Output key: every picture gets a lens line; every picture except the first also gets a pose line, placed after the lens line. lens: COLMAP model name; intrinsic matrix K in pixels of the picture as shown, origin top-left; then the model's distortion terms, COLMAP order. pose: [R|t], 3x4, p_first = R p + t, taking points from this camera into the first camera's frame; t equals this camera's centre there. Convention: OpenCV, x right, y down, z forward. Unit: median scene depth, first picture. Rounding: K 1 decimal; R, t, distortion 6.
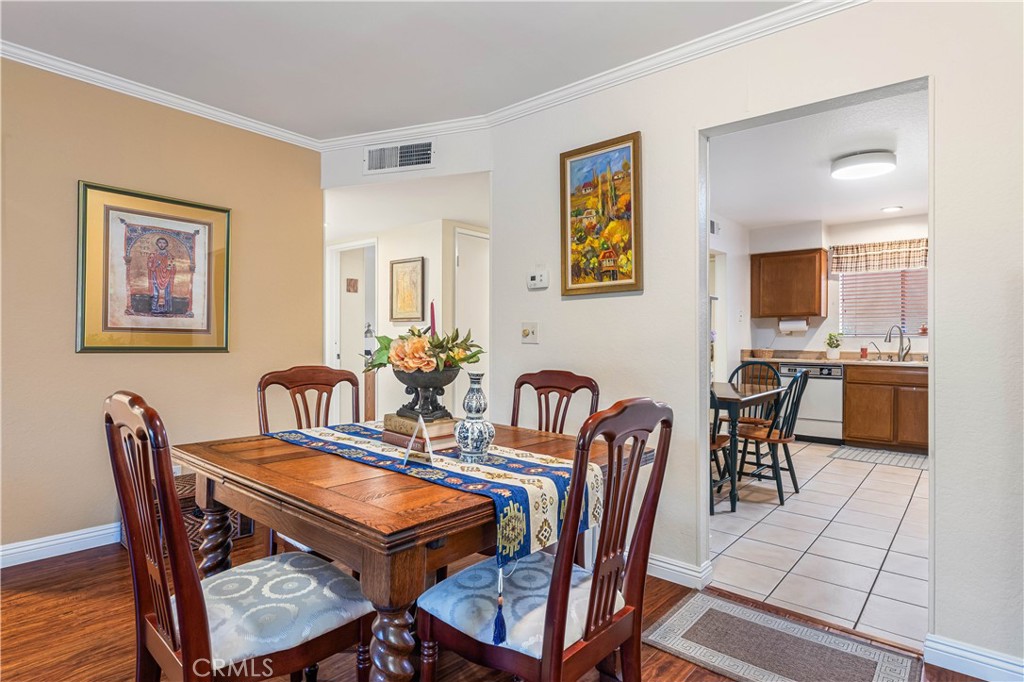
lens RADIAL K [[541.5, 0, 512.0], [0, 541.5, 341.0], [0, 0, 1]] dist [-0.004339, -0.000687]
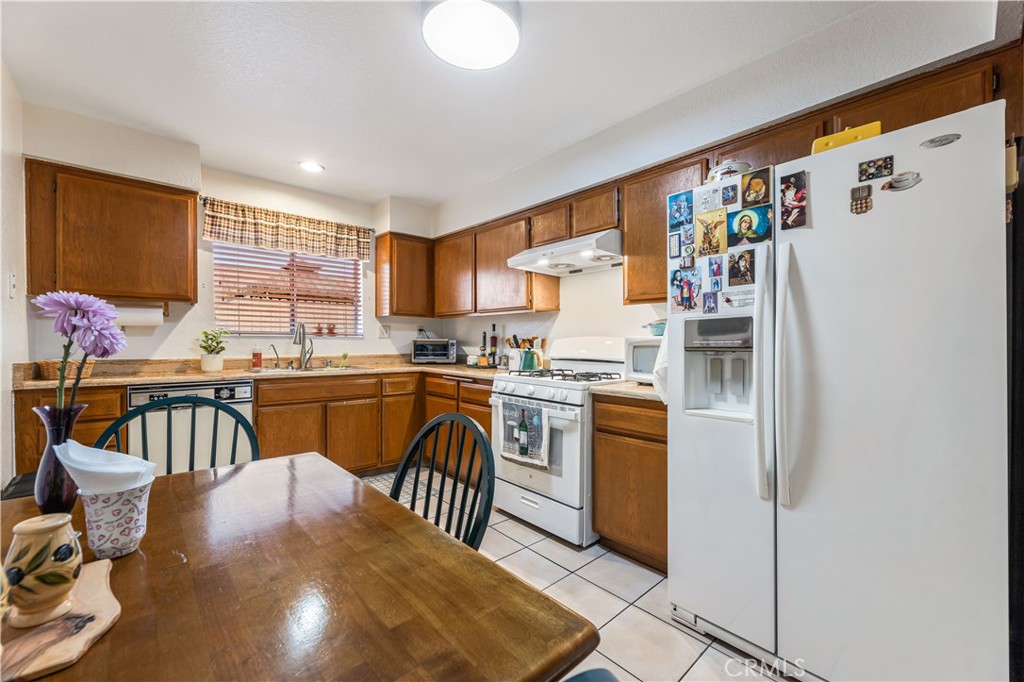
lens RADIAL K [[409.9, 0, 520.5], [0, 409.9, 344.2], [0, 0, 1]] dist [0.001206, 0.000014]
pose [[0.115447, -0.009935, 0.993264, 0.159239], [0.001985, 0.999950, 0.009771, -0.002915], [-0.993312, 0.000844, 0.115461, 0.614888]]
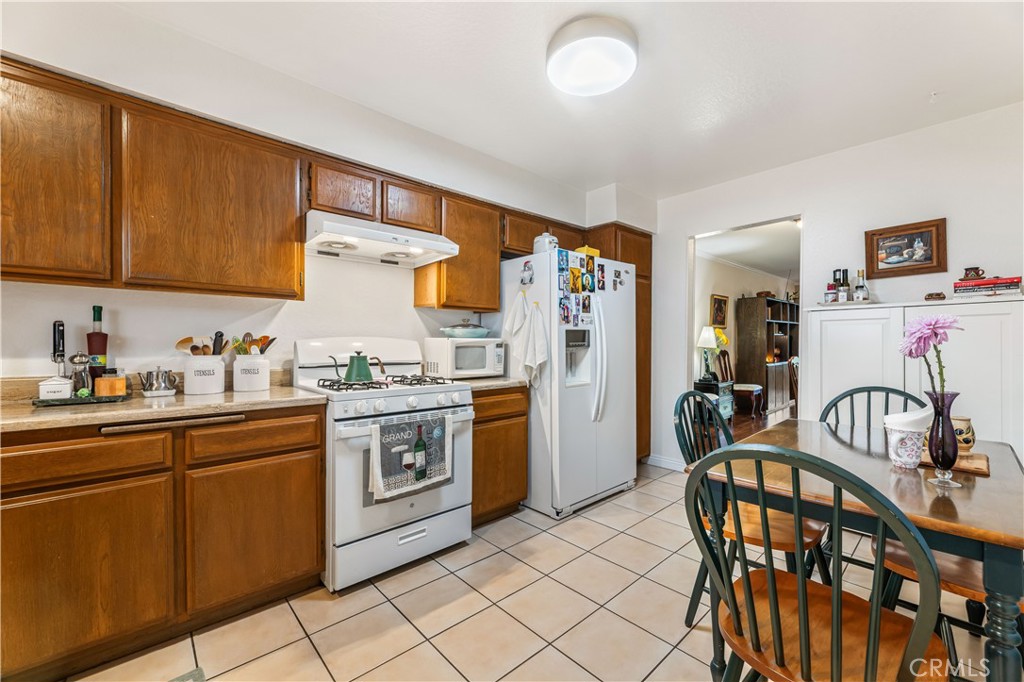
lens RADIAL K [[416.0, 0, 518.9], [0, 416.0, 343.8], [0, 0, 1]] dist [-0.000778, -0.000259]
pose [[-0.994080, -0.005377, 0.108513, 0.462443], [-0.004342, 0.999943, 0.009775, -0.005160], [-0.108560, 0.009246, -0.994047, 1.013801]]
